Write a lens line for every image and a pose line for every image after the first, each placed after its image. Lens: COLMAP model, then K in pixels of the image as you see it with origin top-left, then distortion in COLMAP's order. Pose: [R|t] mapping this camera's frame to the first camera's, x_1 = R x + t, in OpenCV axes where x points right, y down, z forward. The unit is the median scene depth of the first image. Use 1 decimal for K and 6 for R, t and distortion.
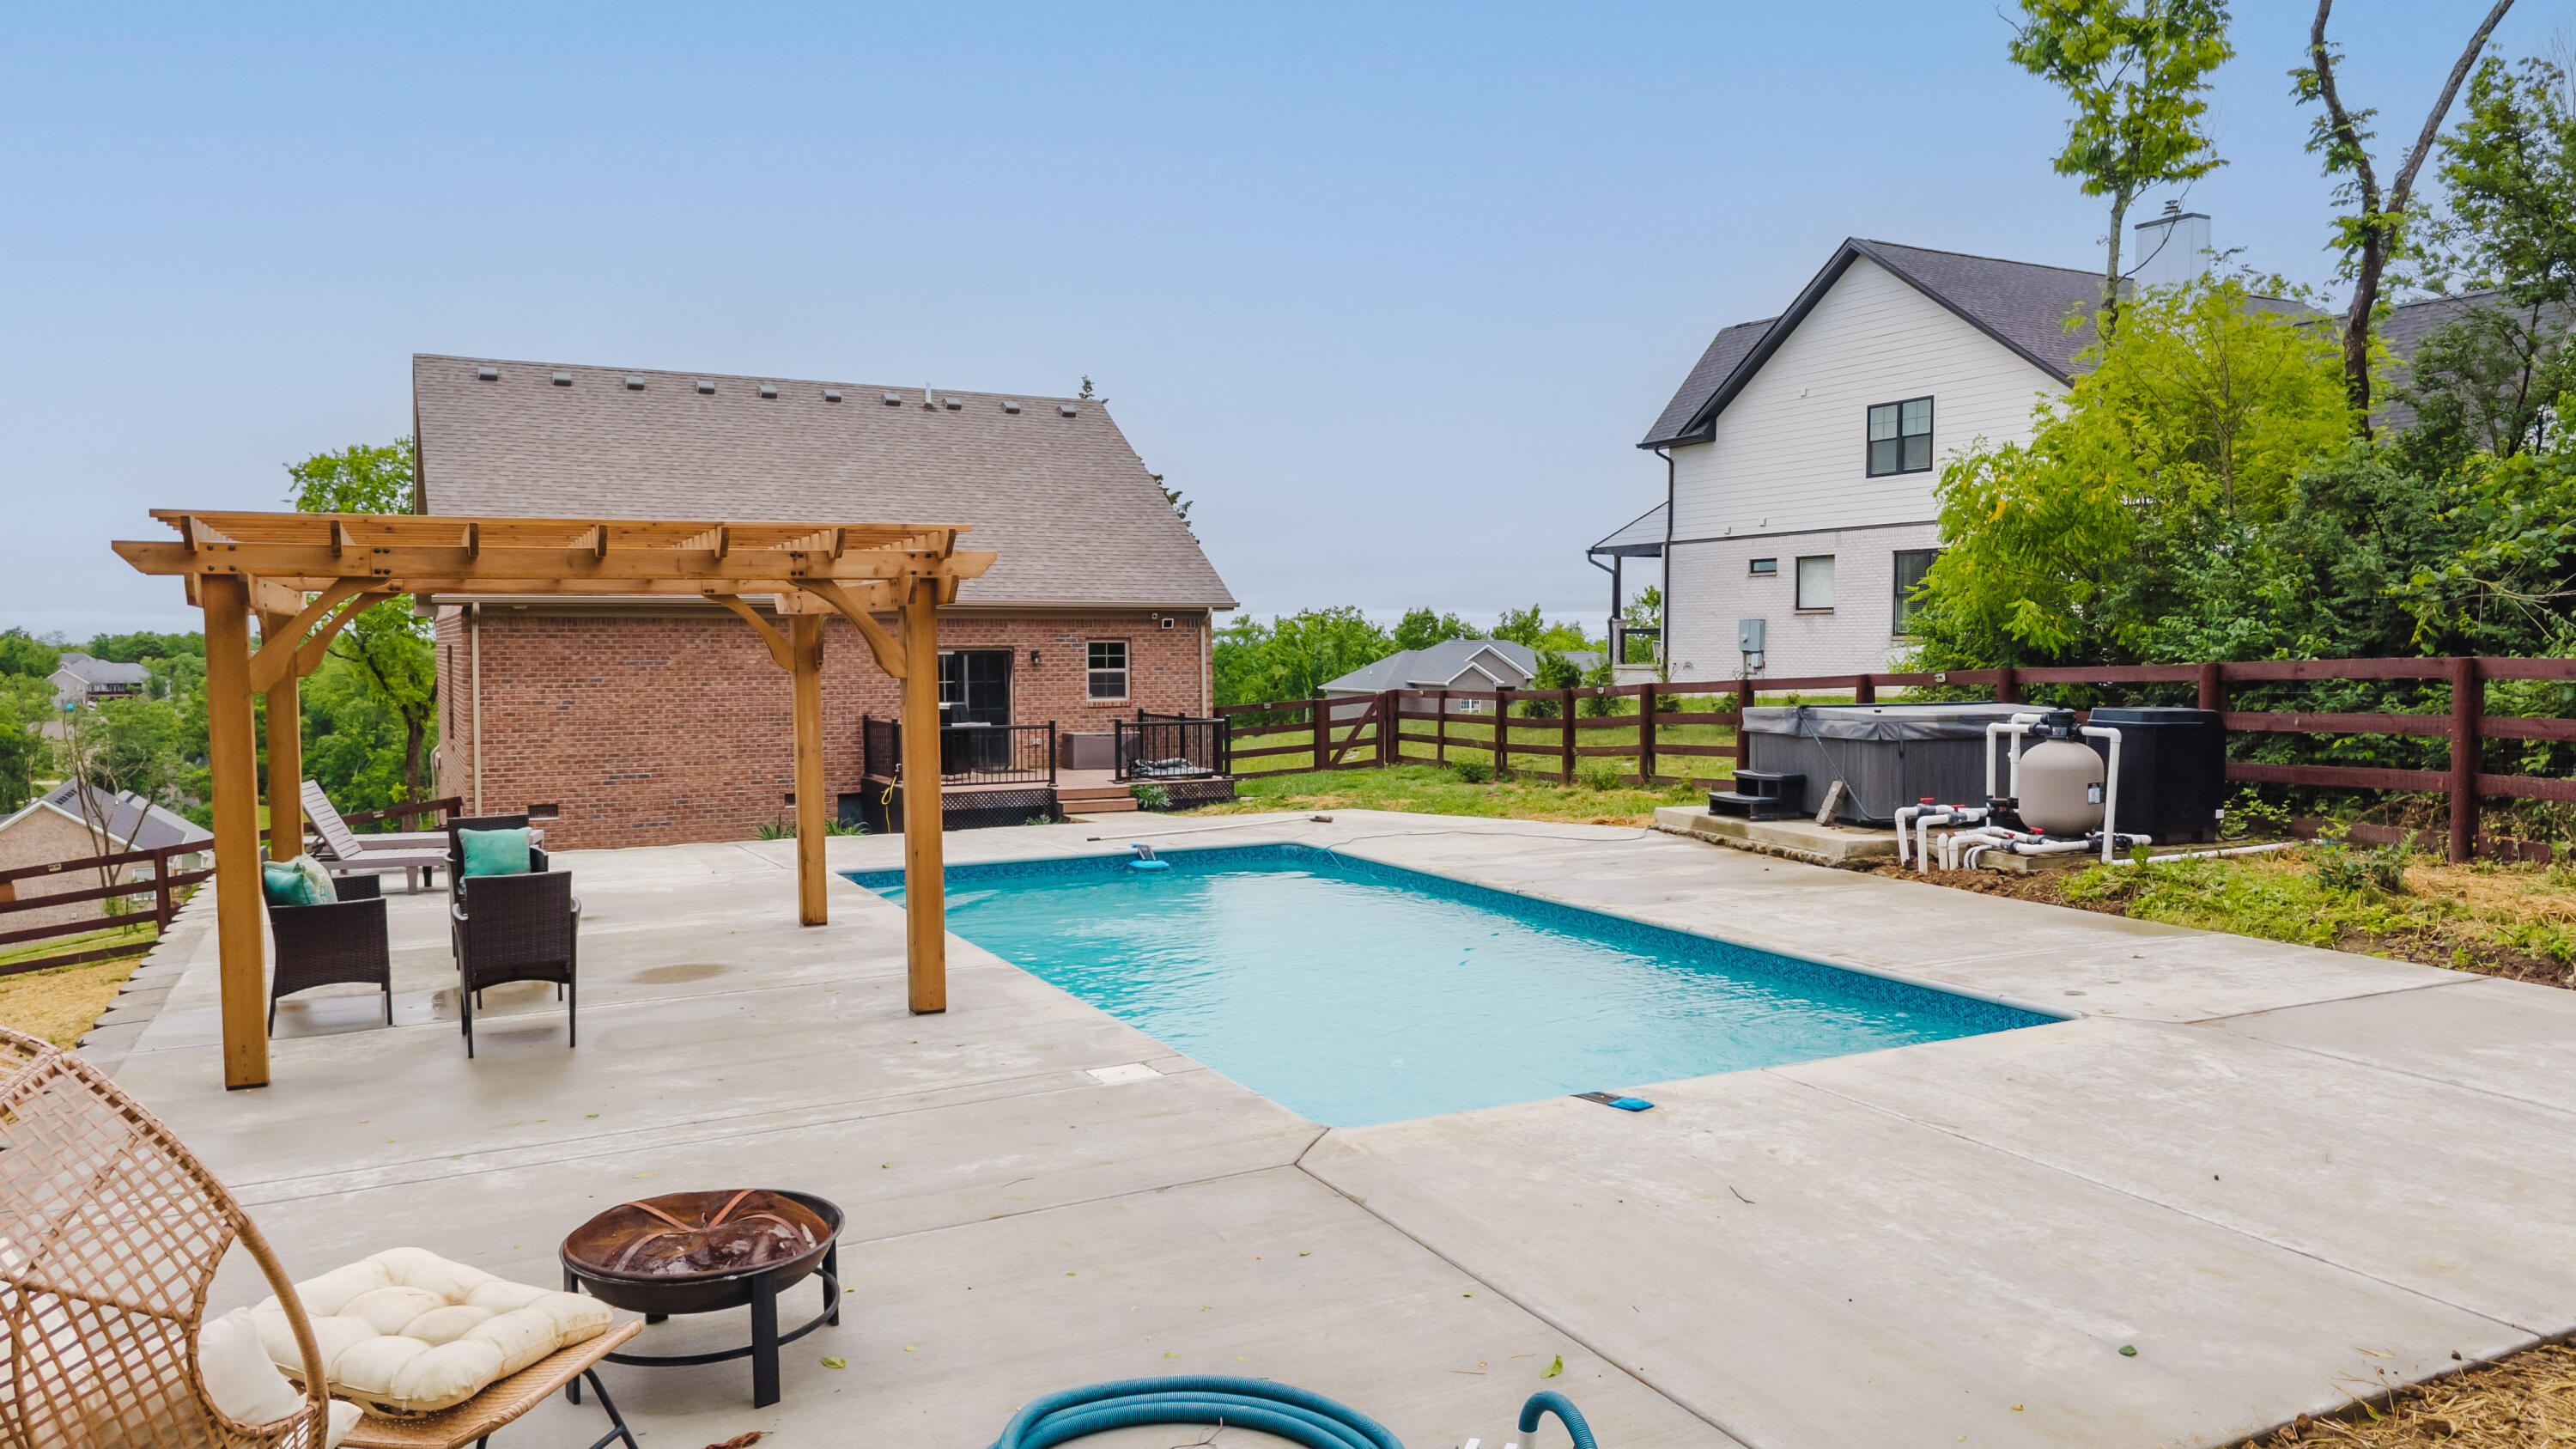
lens RADIAL K [[1723.7, 0, 1298.0], [0, 1723.7, 721.8], [0, 0, 1]] dist [0.039491, -0.030445]
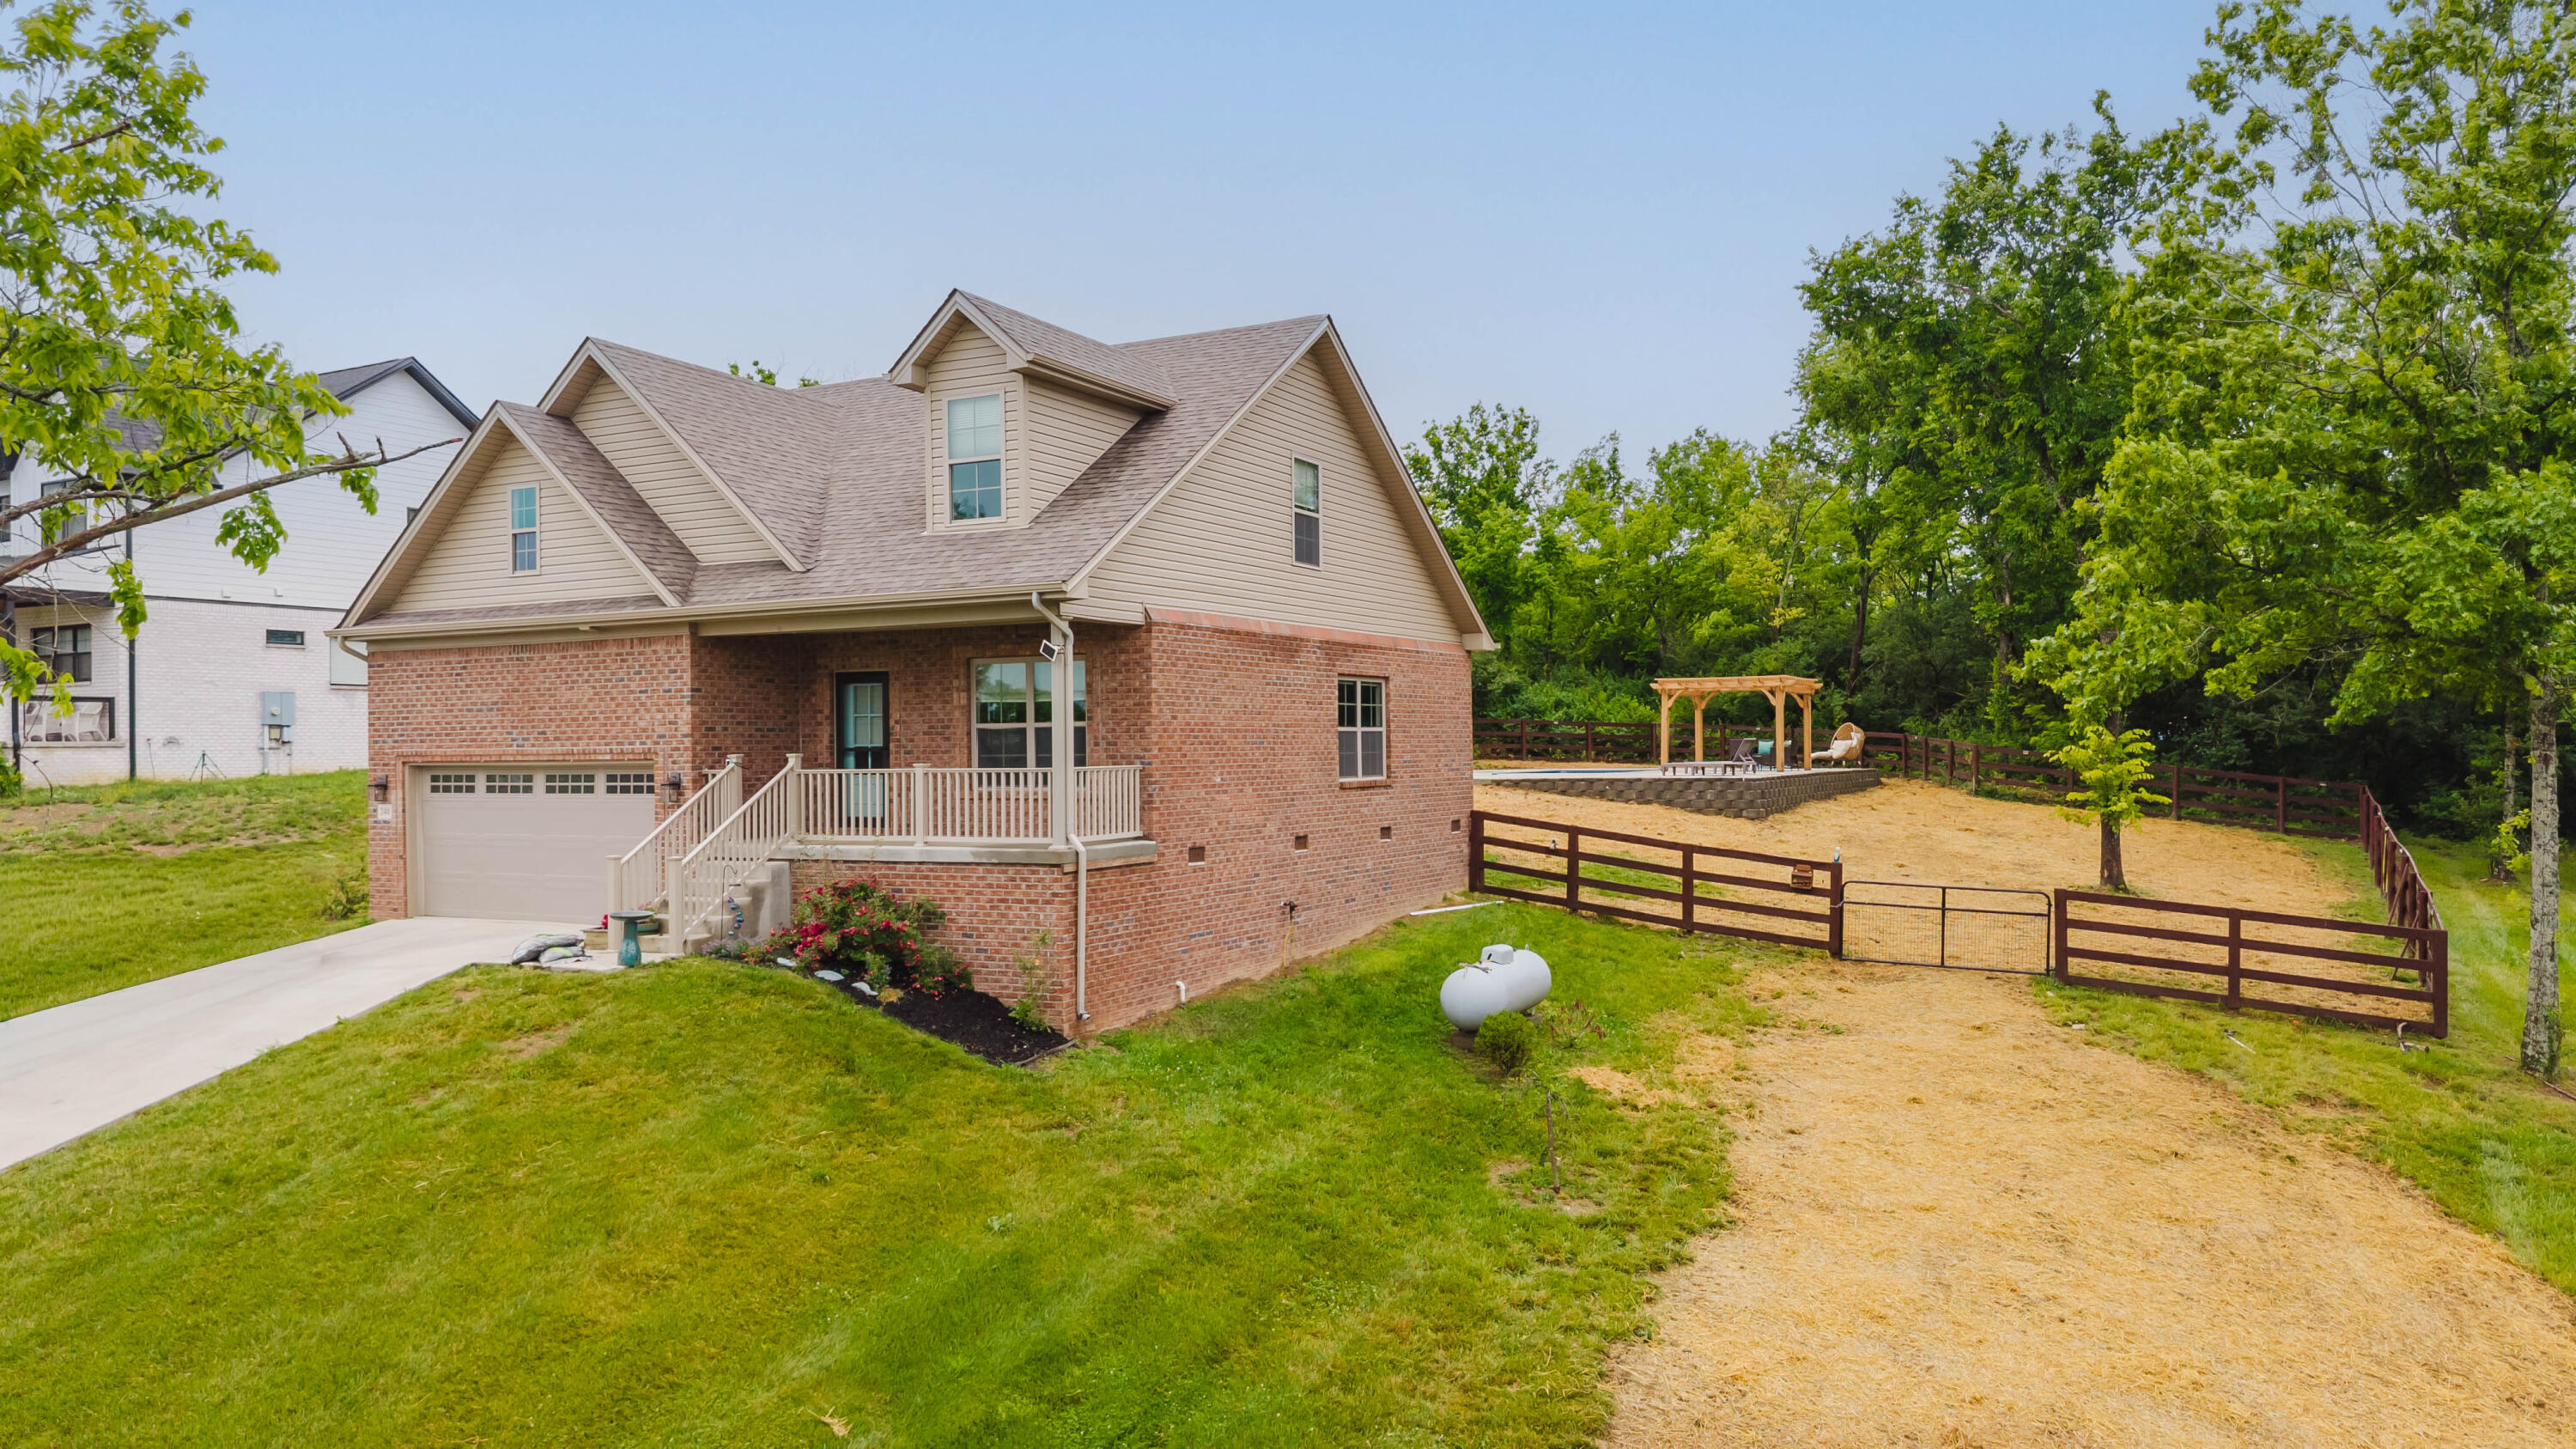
lens RADIAL K [[1723.7, 0, 1303.0], [0, 1723.7, 732.3], [0, 0, 1]] dist [0.039491, -0.030445]
pose [[-0.559990, 0.017882, 0.828307, -1.185379], [0.053277, 0.998475, 0.014463, -0.027993], [-0.826785, 0.052229, -0.560088, 1.485972]]
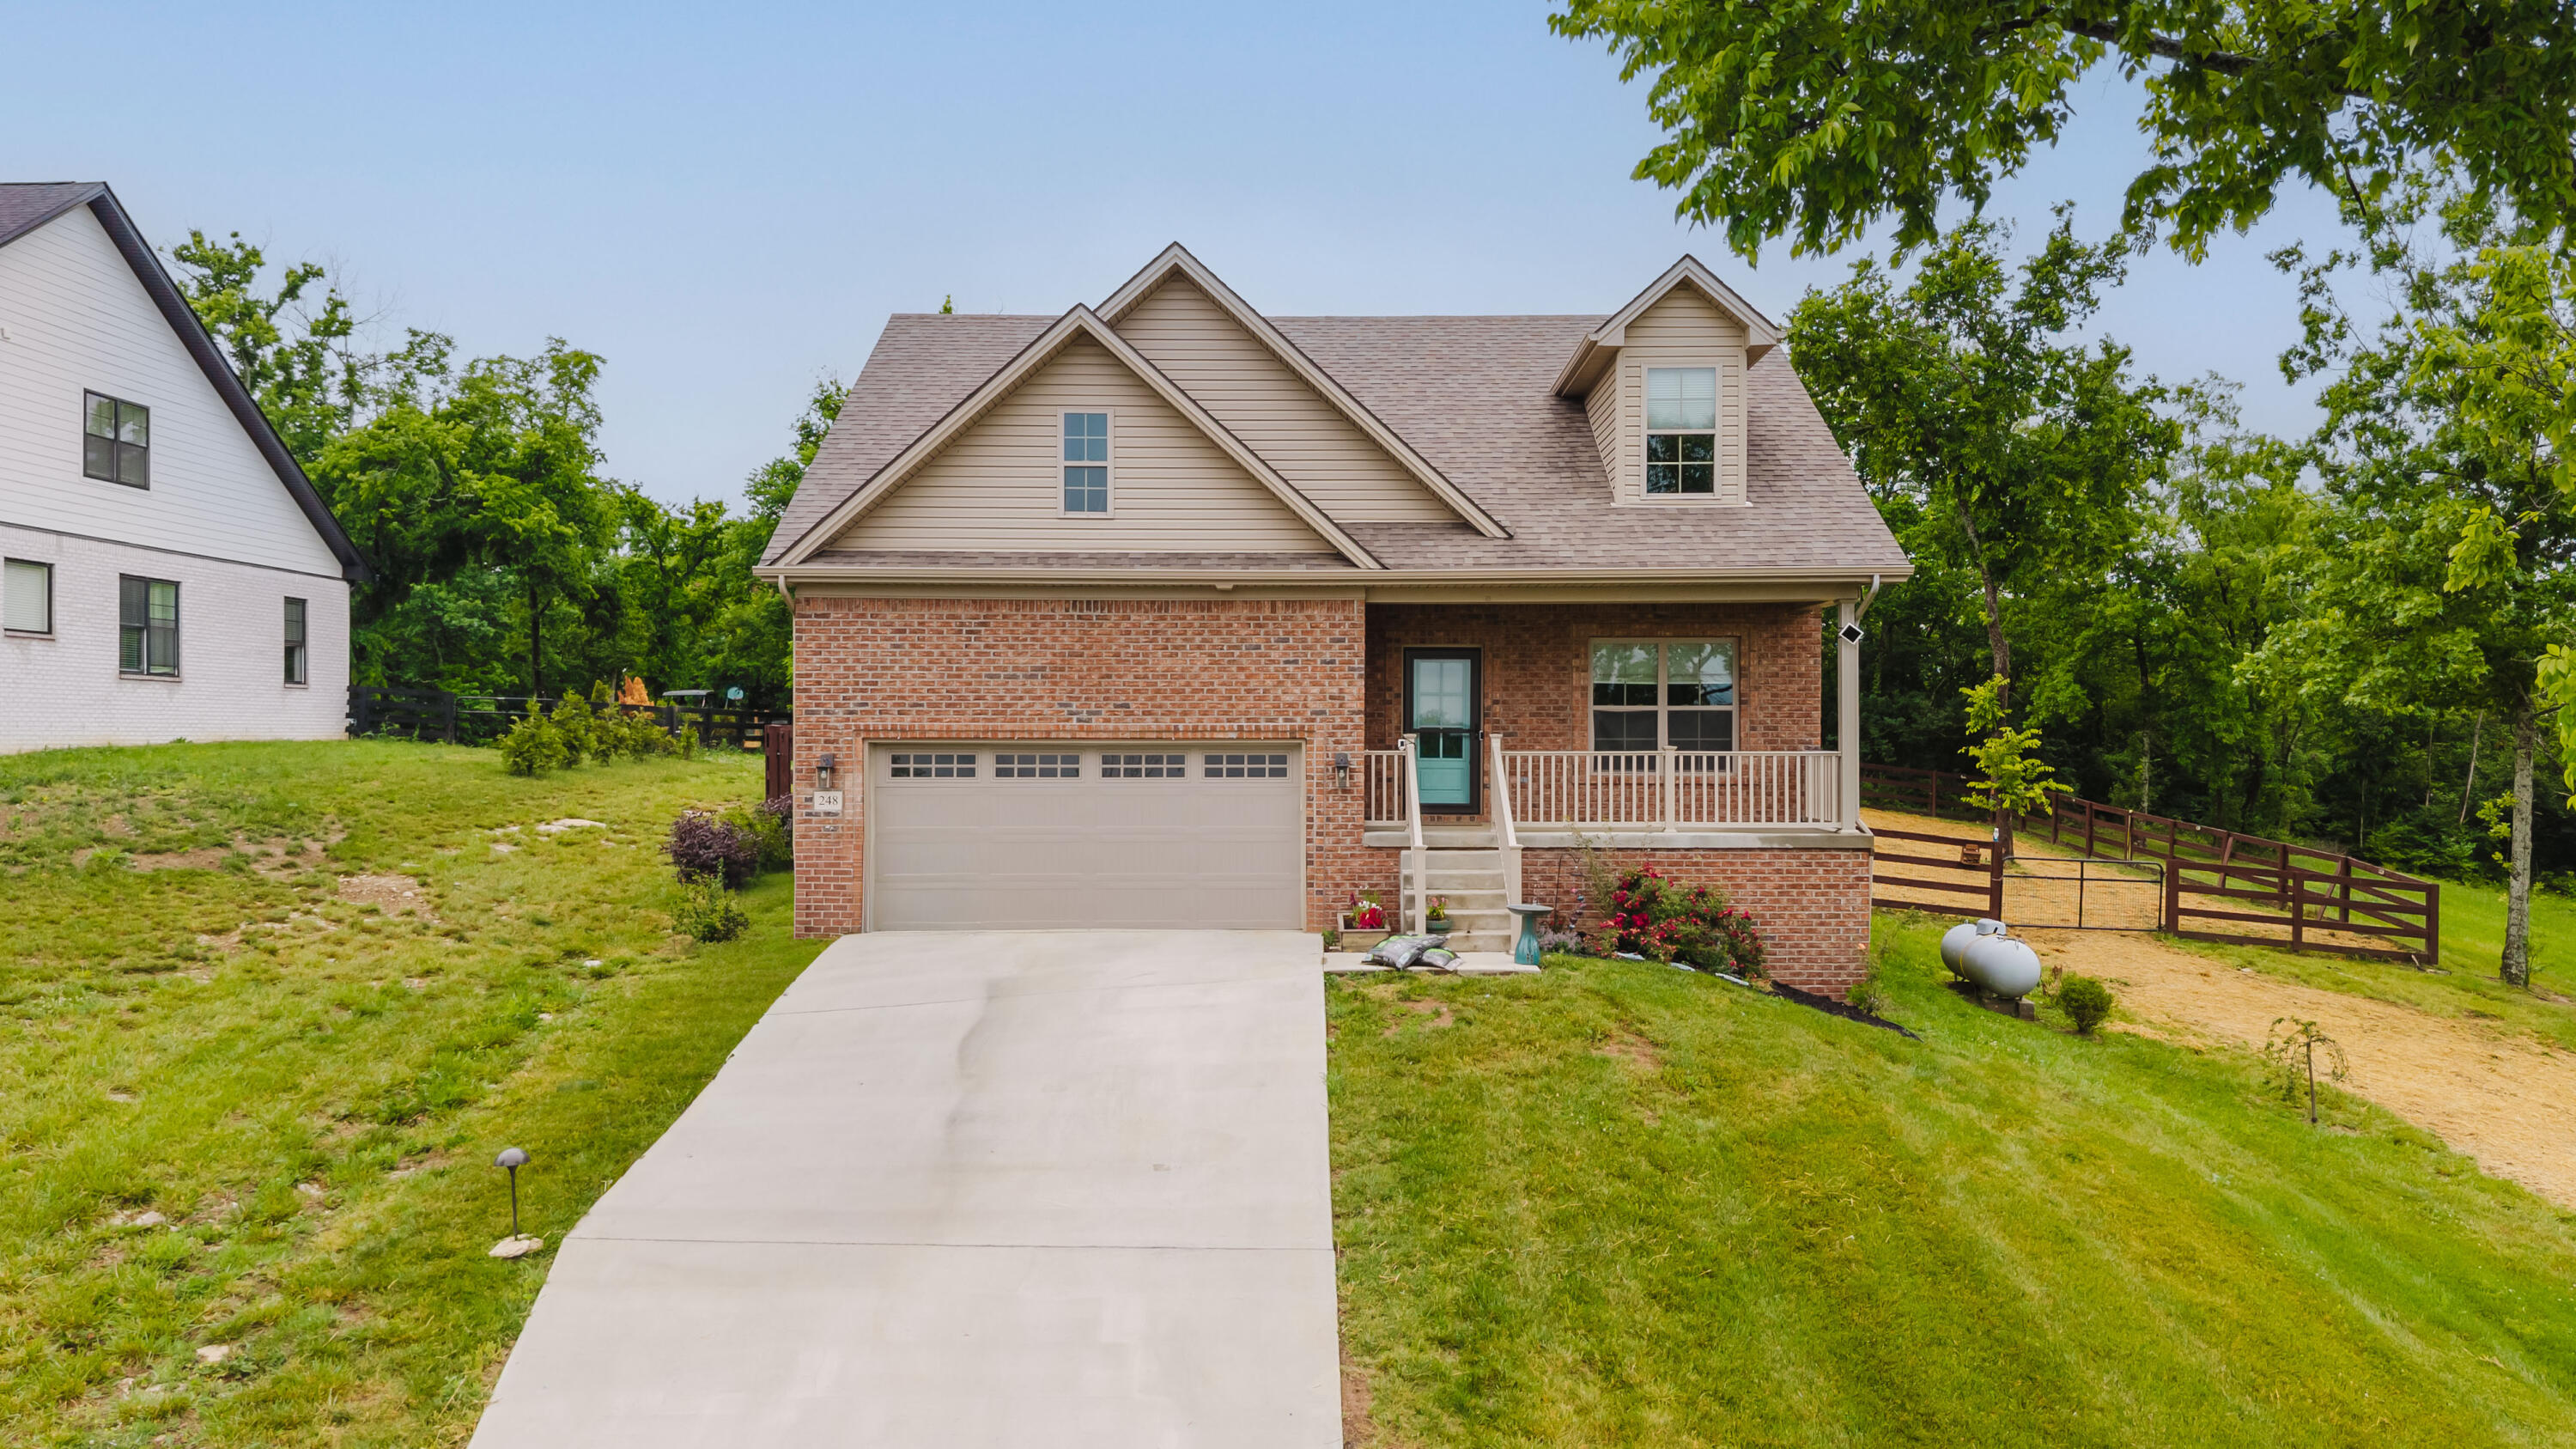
lens RADIAL K [[1723.7, 0, 1272.1], [0, 1723.7, 728.3], [0, 0, 1]] dist [0.039491, -0.030445]
pose [[-0.871804, 0.006966, 0.489806, -0.727433], [0.026376, 0.999116, 0.032737, -0.045824], [-0.489145, 0.041459, -0.871217, 1.869065]]
